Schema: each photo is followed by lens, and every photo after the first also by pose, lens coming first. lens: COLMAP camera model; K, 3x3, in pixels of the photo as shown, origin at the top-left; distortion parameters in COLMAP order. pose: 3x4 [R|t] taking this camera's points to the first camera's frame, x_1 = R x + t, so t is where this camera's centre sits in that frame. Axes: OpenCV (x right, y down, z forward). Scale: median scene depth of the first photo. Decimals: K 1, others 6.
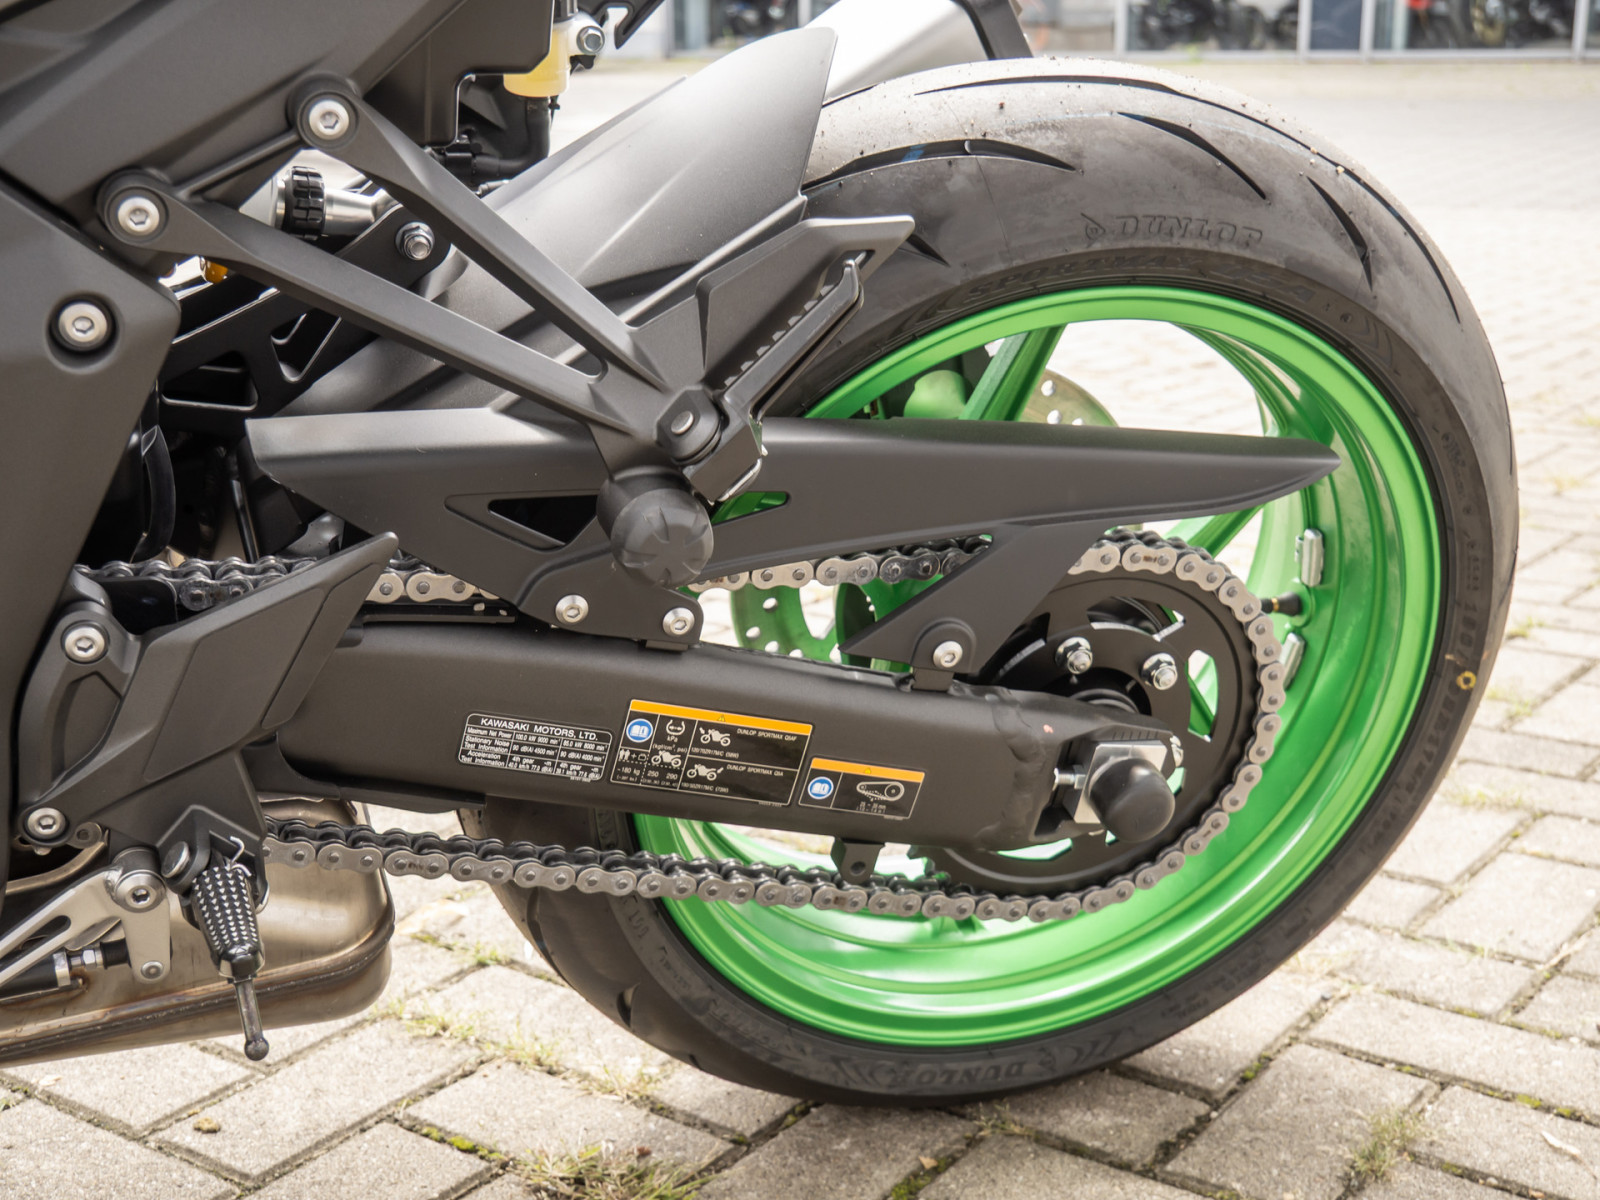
lens RADIAL K [[2135.1, 0, 799.2], [0, 2135.1, 601.9], [0, 0, 1]] dist [0.036753, 0.000000]
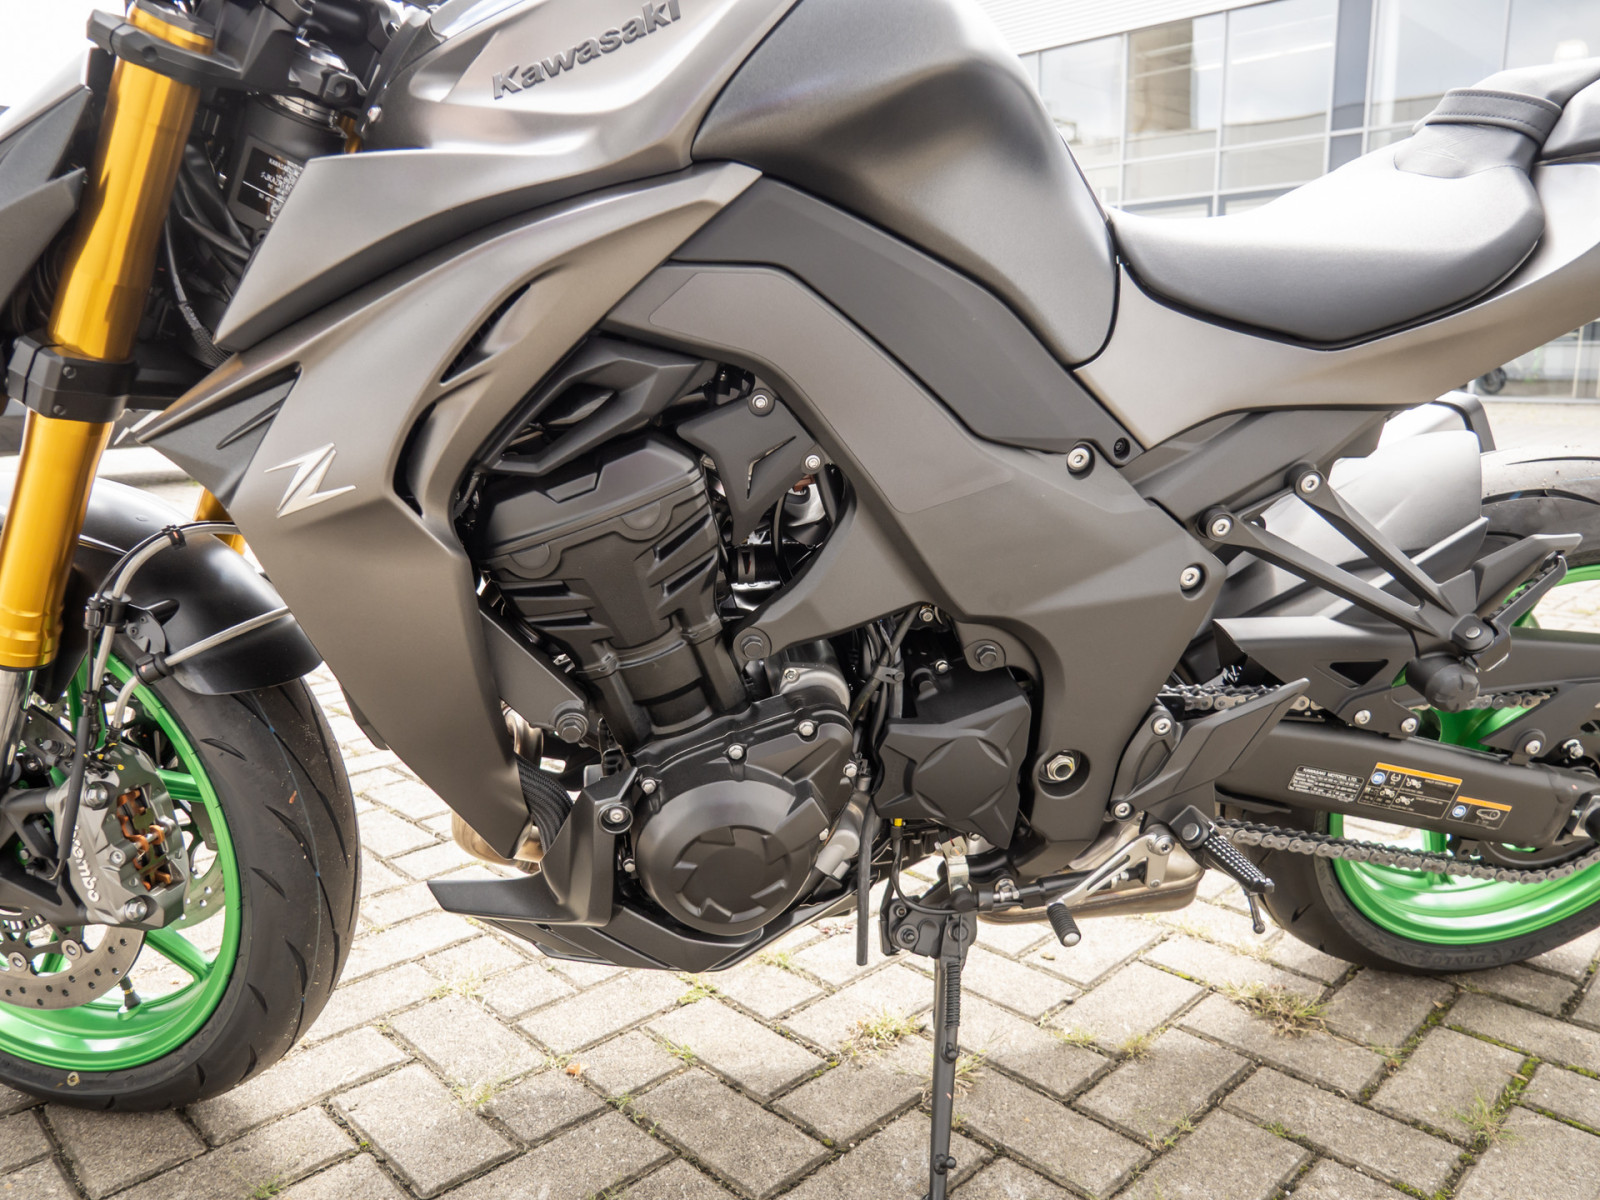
lens RADIAL K [[1150.0, 0, 800.2], [0, 1150.0, 604.5], [0, 0, 1]] dist [-0.005354, 0.006058]
pose [[0.991243, 0.036526, -0.126895, -0.463059], [-0.043898, 0.997477, -0.055793, -0.017691], [0.124537, 0.060875, 0.990346, -0.140853]]
